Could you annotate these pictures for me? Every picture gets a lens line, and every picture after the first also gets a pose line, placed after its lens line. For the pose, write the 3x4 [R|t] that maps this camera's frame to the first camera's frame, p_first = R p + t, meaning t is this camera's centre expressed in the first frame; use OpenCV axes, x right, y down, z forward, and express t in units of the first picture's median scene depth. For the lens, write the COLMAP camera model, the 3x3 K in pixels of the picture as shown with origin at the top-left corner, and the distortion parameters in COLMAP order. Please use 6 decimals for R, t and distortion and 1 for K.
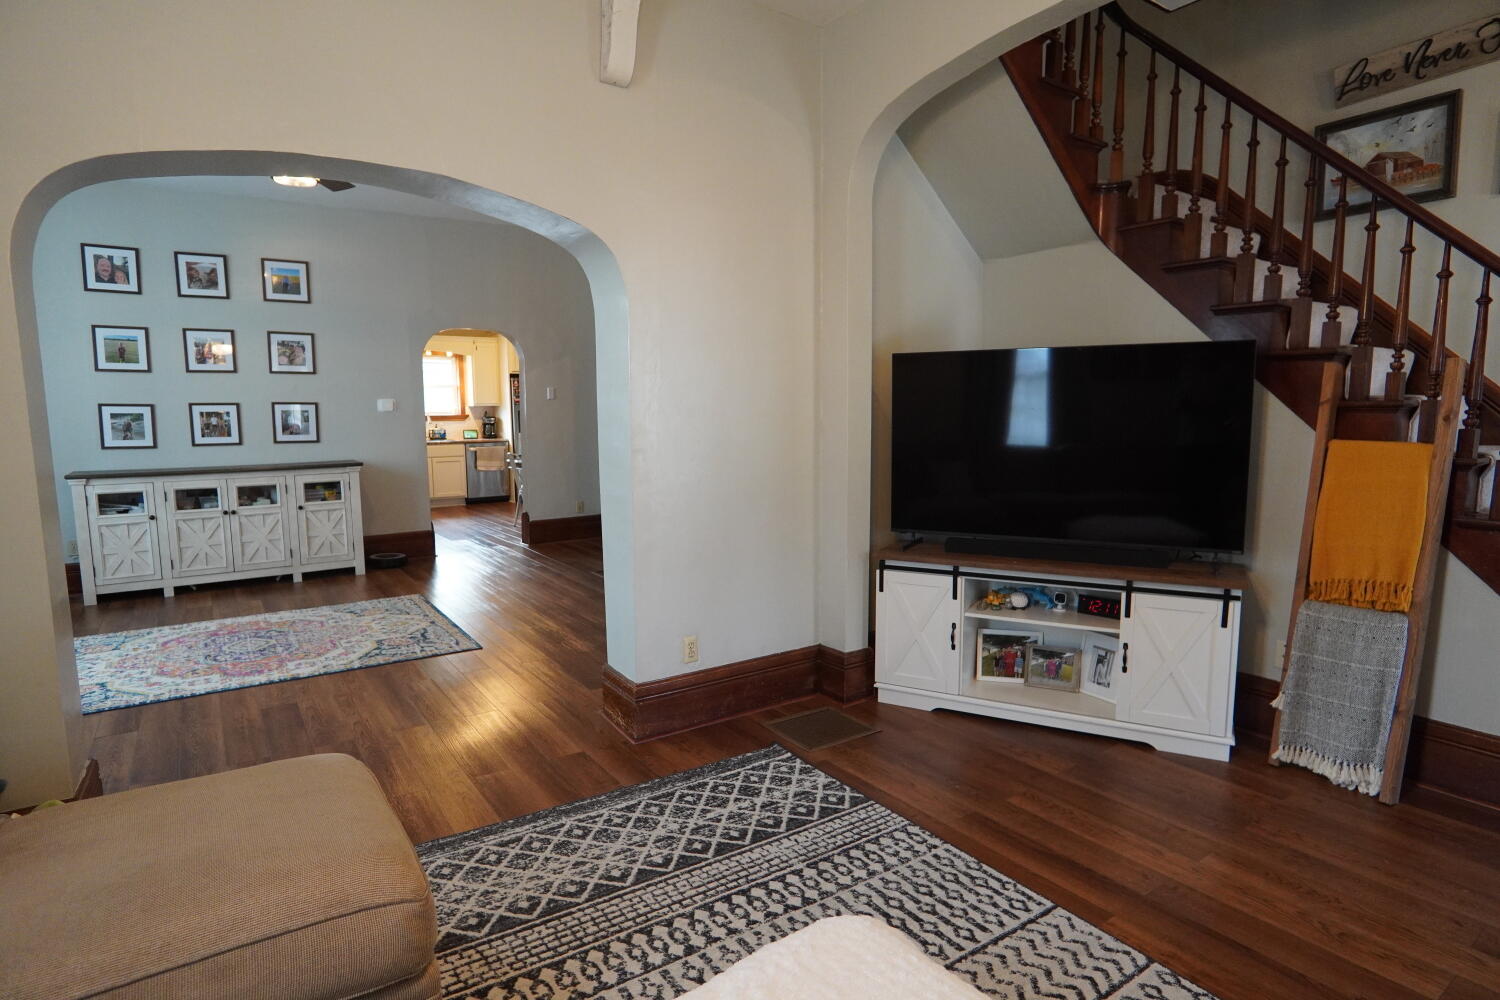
lens RADIAL K [[802.4, 0, 753.3], [0, 802.4, 502.9], [0, 0, 1]] dist [-0.033503, 0.008826]
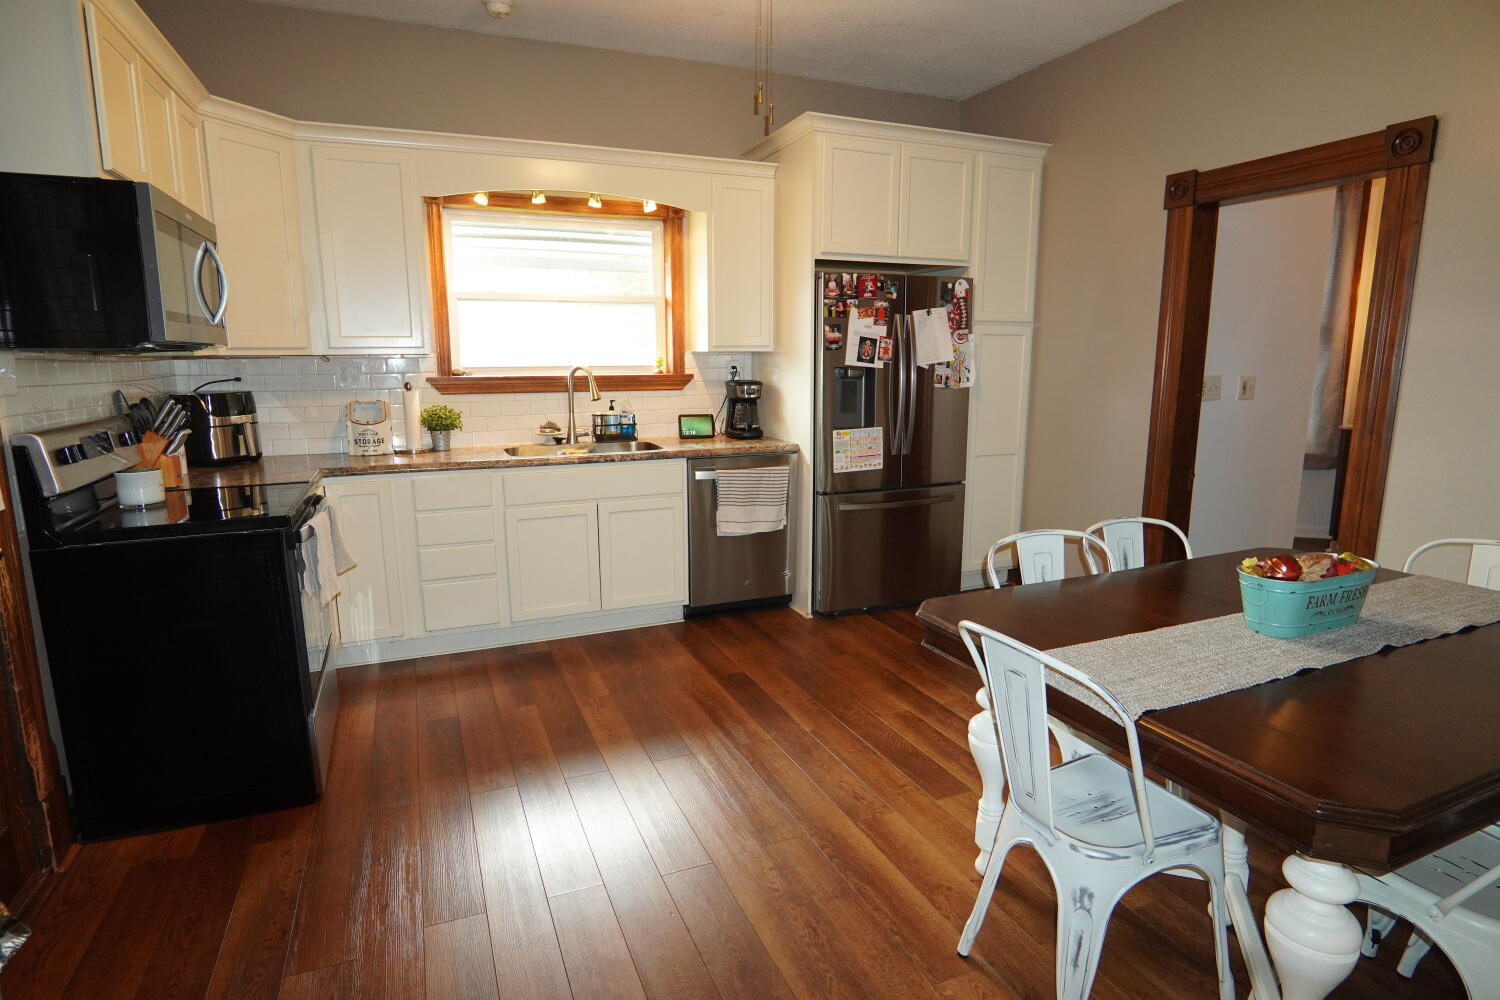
lens RADIAL K [[802.4, 0, 753.3], [0, 802.4, 502.9], [0, 0, 1]] dist [-0.033503, 0.008826]
pose [[0.978940, 0.045117, -0.199098, -0.750141], [-0.030739, 0.996730, 0.074727, -0.237399], [0.201818, -0.067033, 0.977126, 1.891402]]
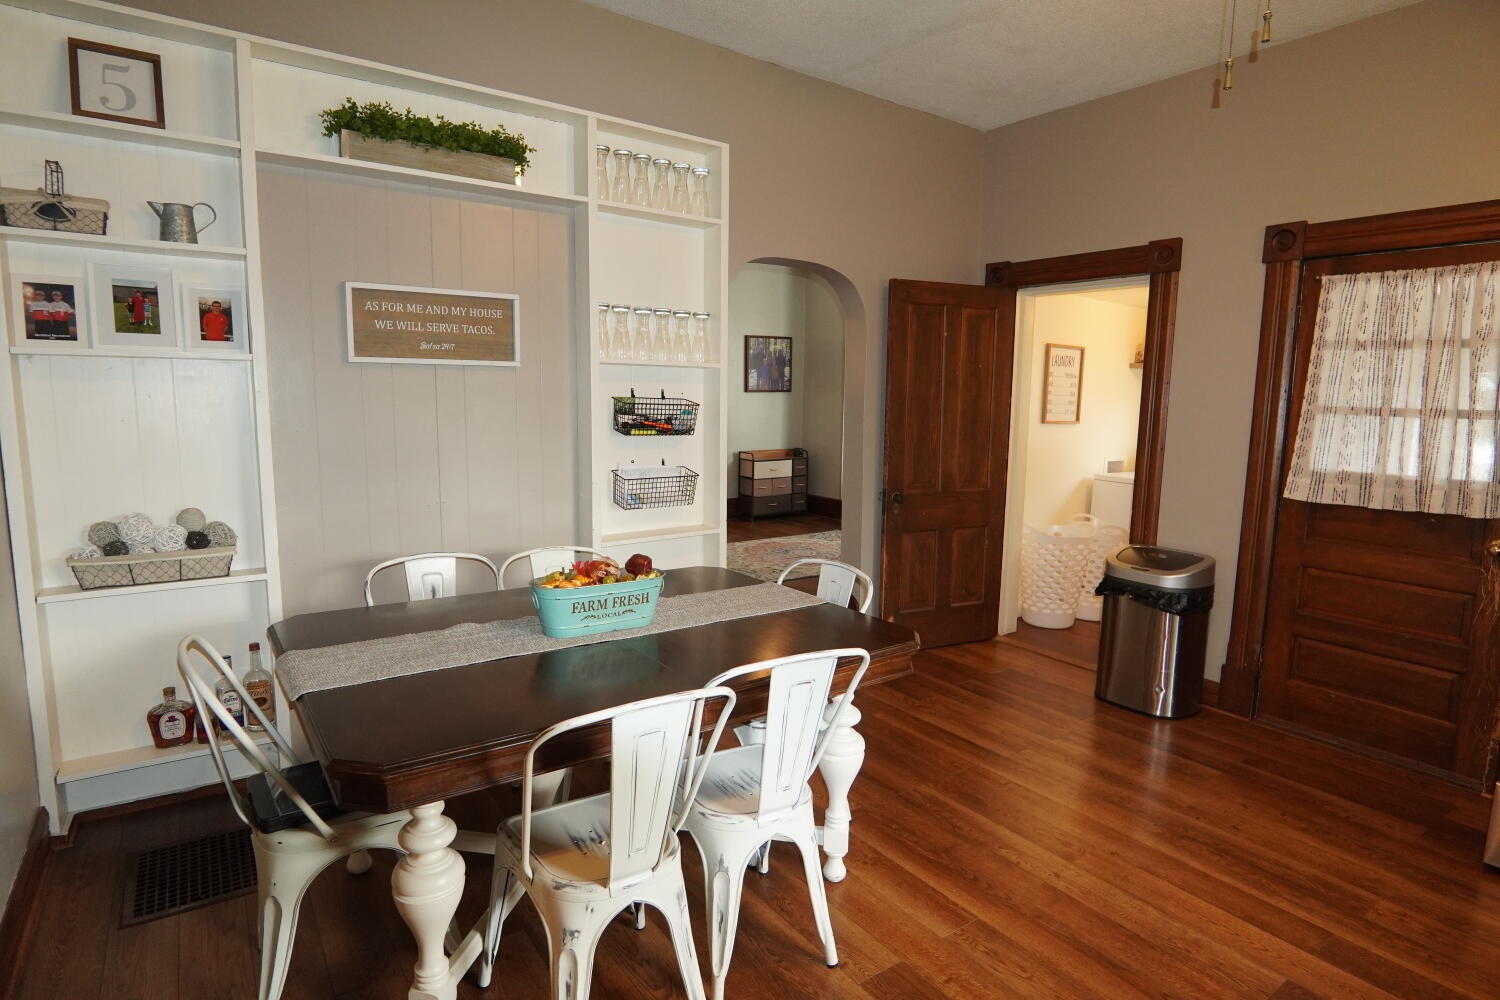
lens RADIAL K [[802.4, 0, 753.3], [0, 802.4, 502.9], [0, 0, 1]] dist [-0.033503, 0.008826]
pose [[-0.999866, -0.010776, -0.012315, -0.617780], [-0.013499, 0.968538, 0.248499, -0.367413], [0.009250, 0.248632, -0.968554, 2.958652]]
